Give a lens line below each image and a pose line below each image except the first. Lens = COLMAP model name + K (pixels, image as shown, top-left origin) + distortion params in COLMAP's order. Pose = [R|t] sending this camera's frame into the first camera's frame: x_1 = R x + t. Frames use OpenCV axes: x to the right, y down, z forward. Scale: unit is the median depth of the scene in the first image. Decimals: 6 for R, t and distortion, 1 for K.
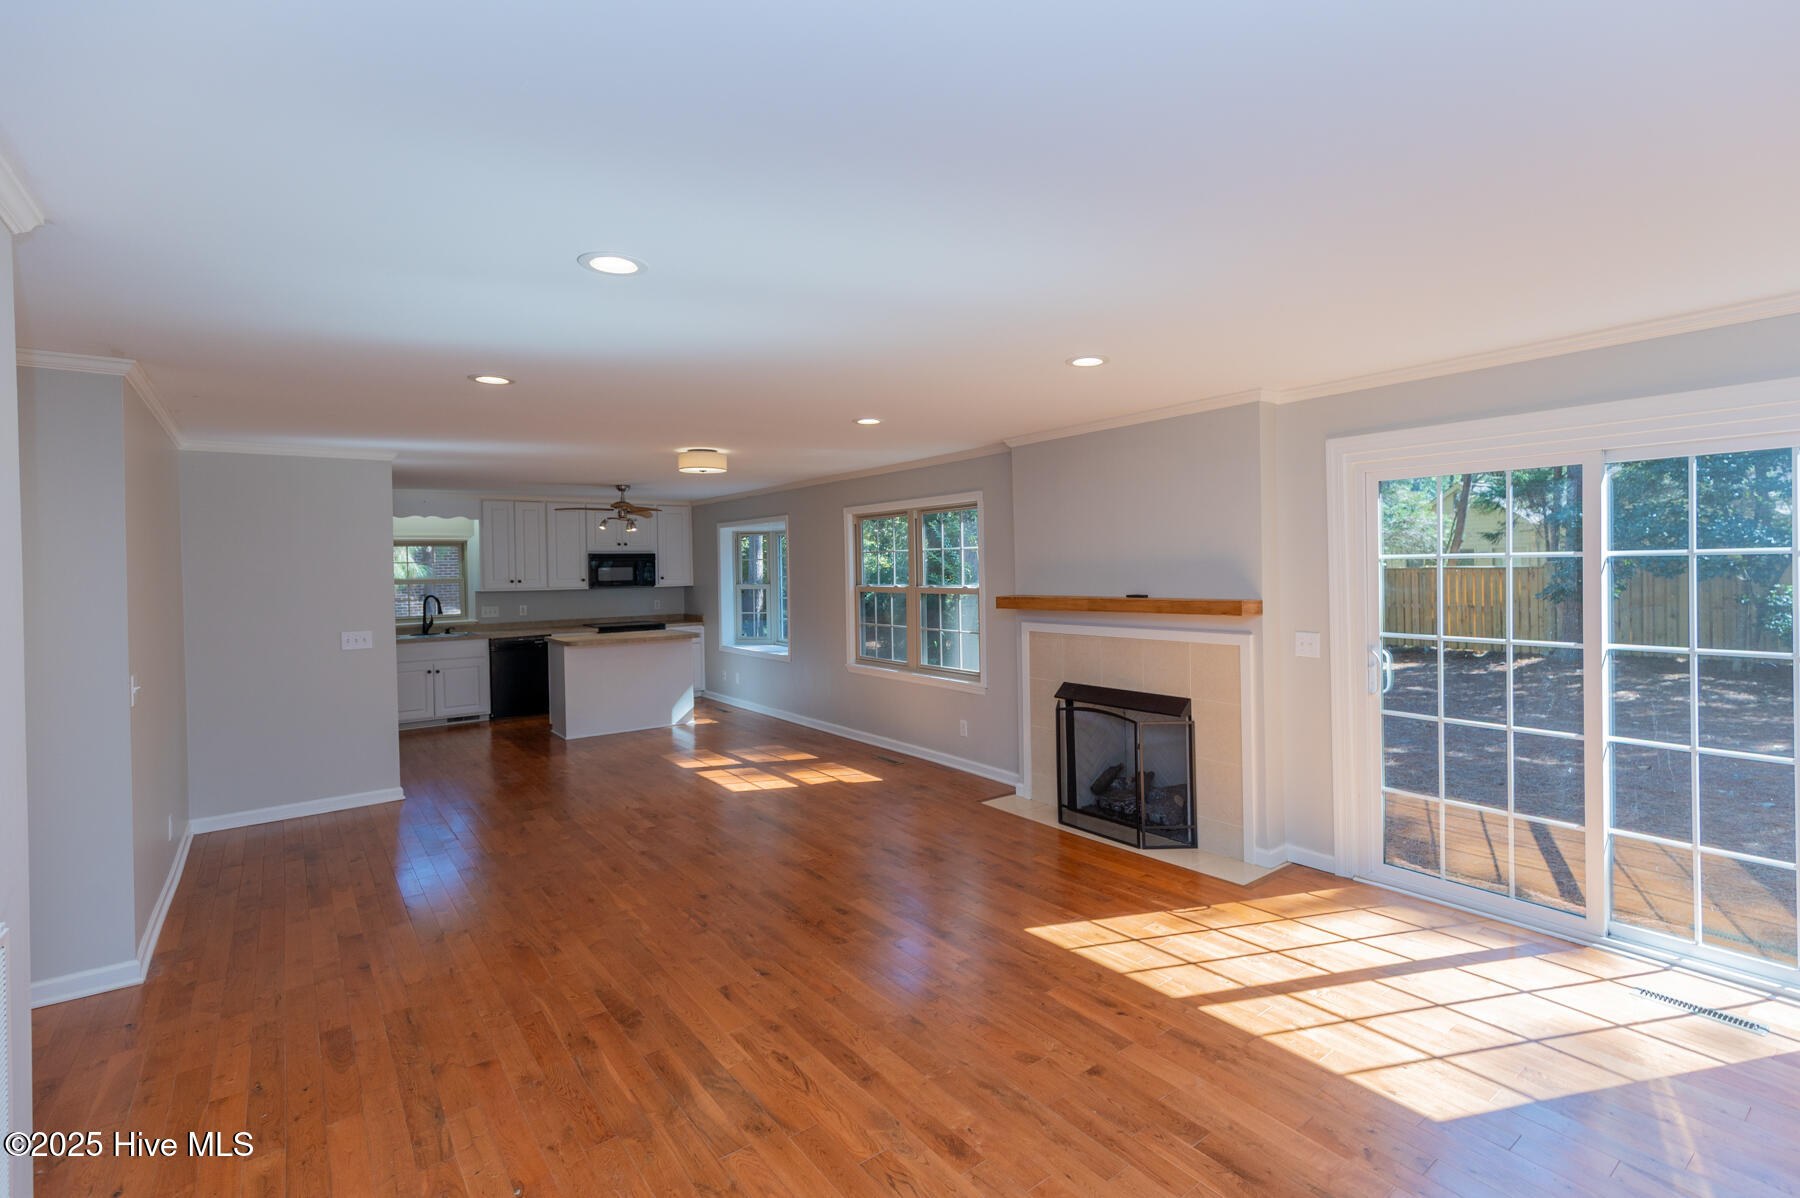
lens RADIAL K [[830.1, 0, 950.3], [0, 830.1, 573.9], [0, 0, 1]] dist [0.003005, 0.000499]
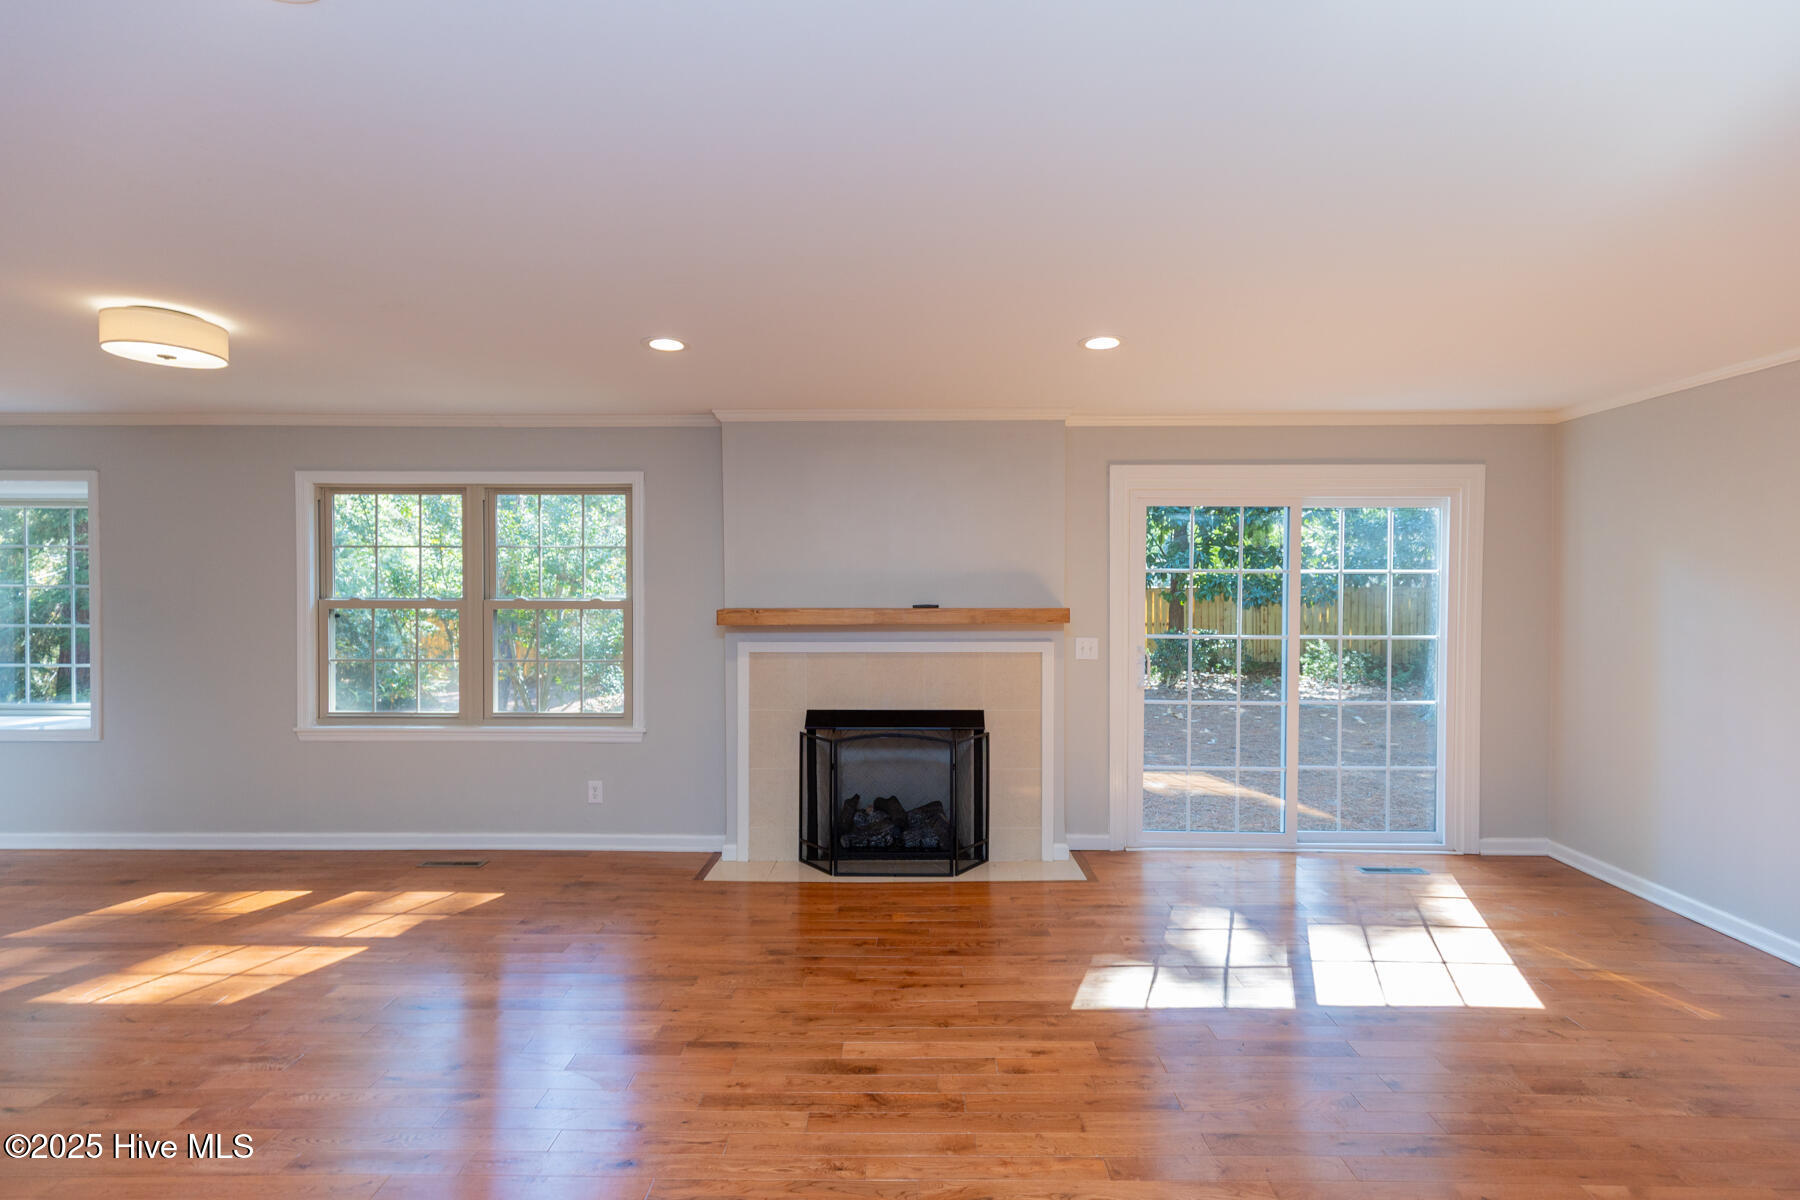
lens RADIAL K [[815.0, 0, 912.9], [0, 815.0, 597.9], [0, 0, 1]] dist [0.003988, 0.001443]
pose [[0.632330, 0.007727, 0.774661, -0.438386], [-0.006669, 0.999967, -0.004531, 0.019506], [-0.774671, -0.002301, 0.632361, 0.391580]]
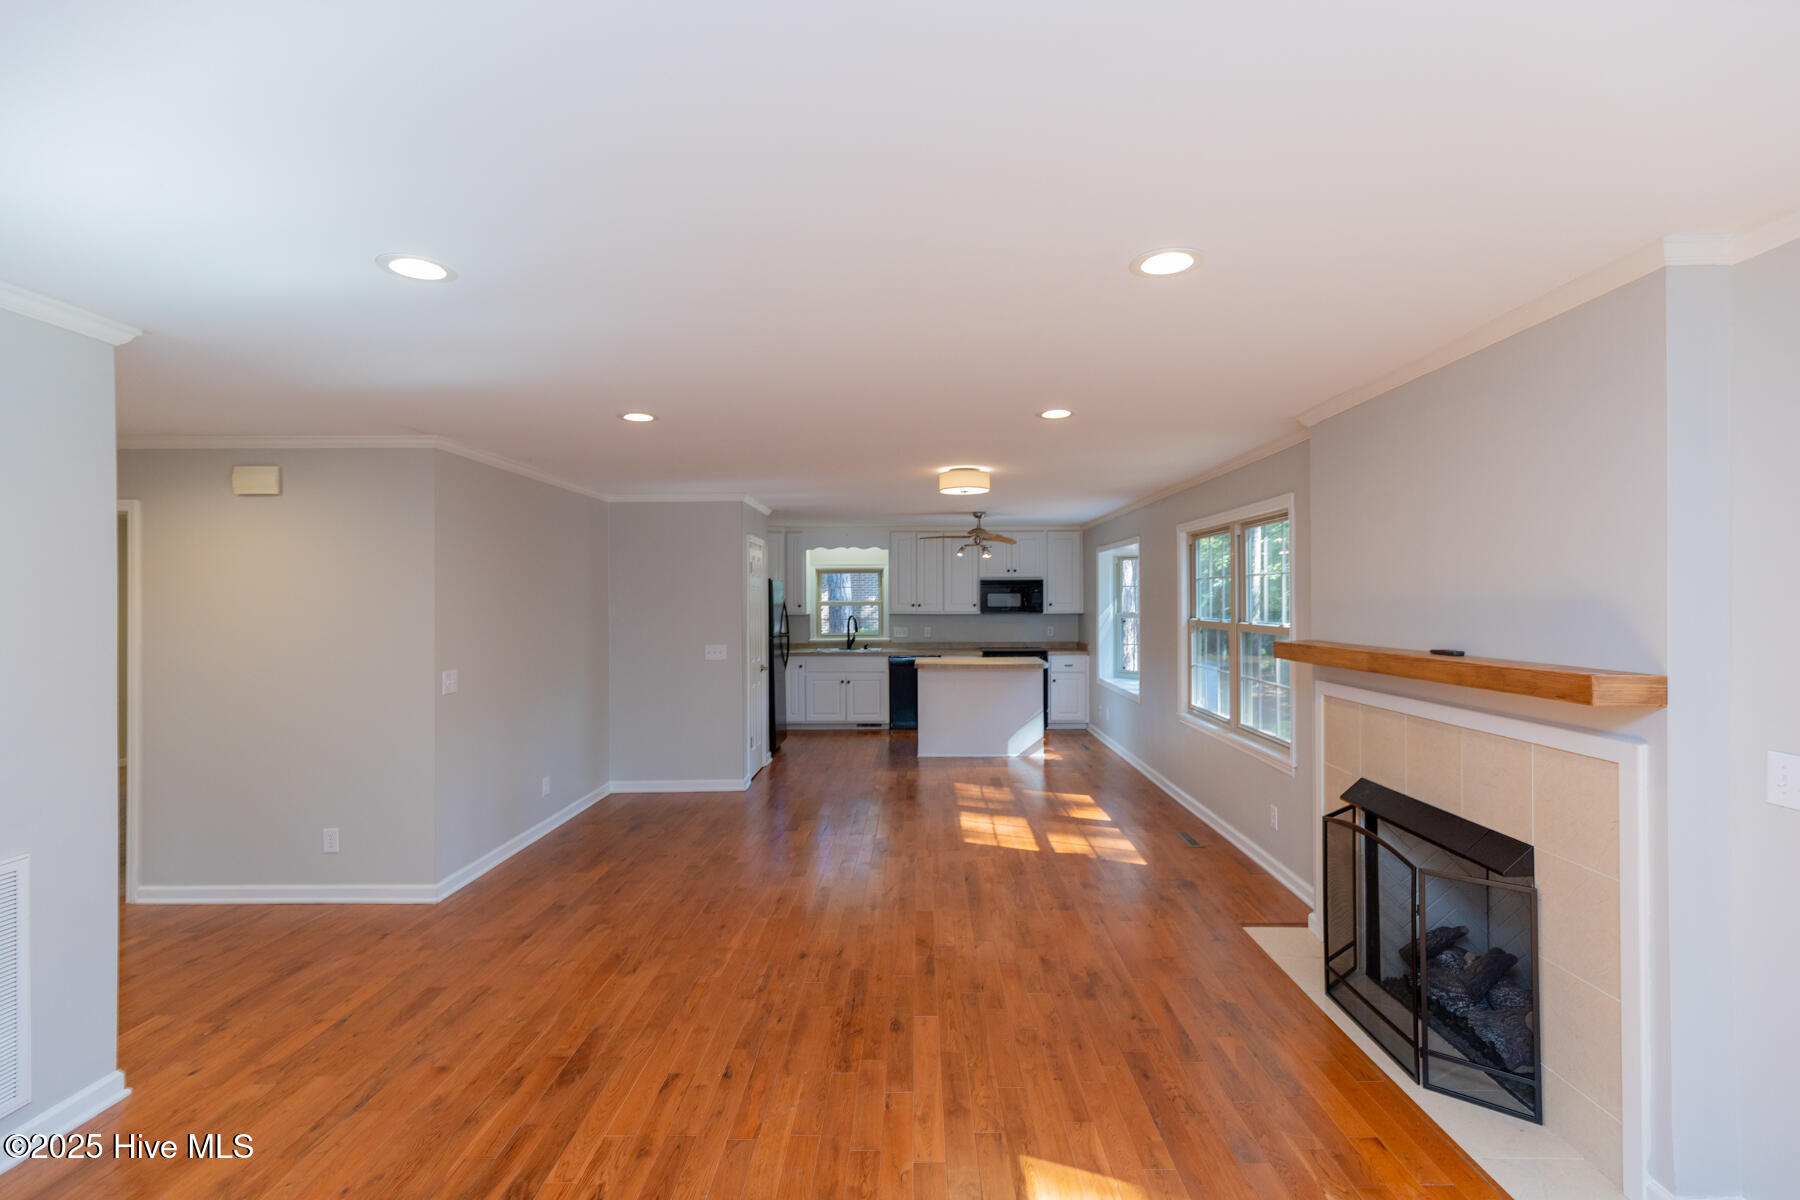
lens RADIAL K [[815.0, 0, 912.9], [0, 815.0, 597.9], [0, 0, 1]] dist [0.003988, 0.001443]
pose [[0.776791, 0.013653, -0.629610, 0.264417], [-0.014578, 0.999887, 0.003696, -0.007751], [0.629590, 0.006307, 0.776902, 0.279178]]
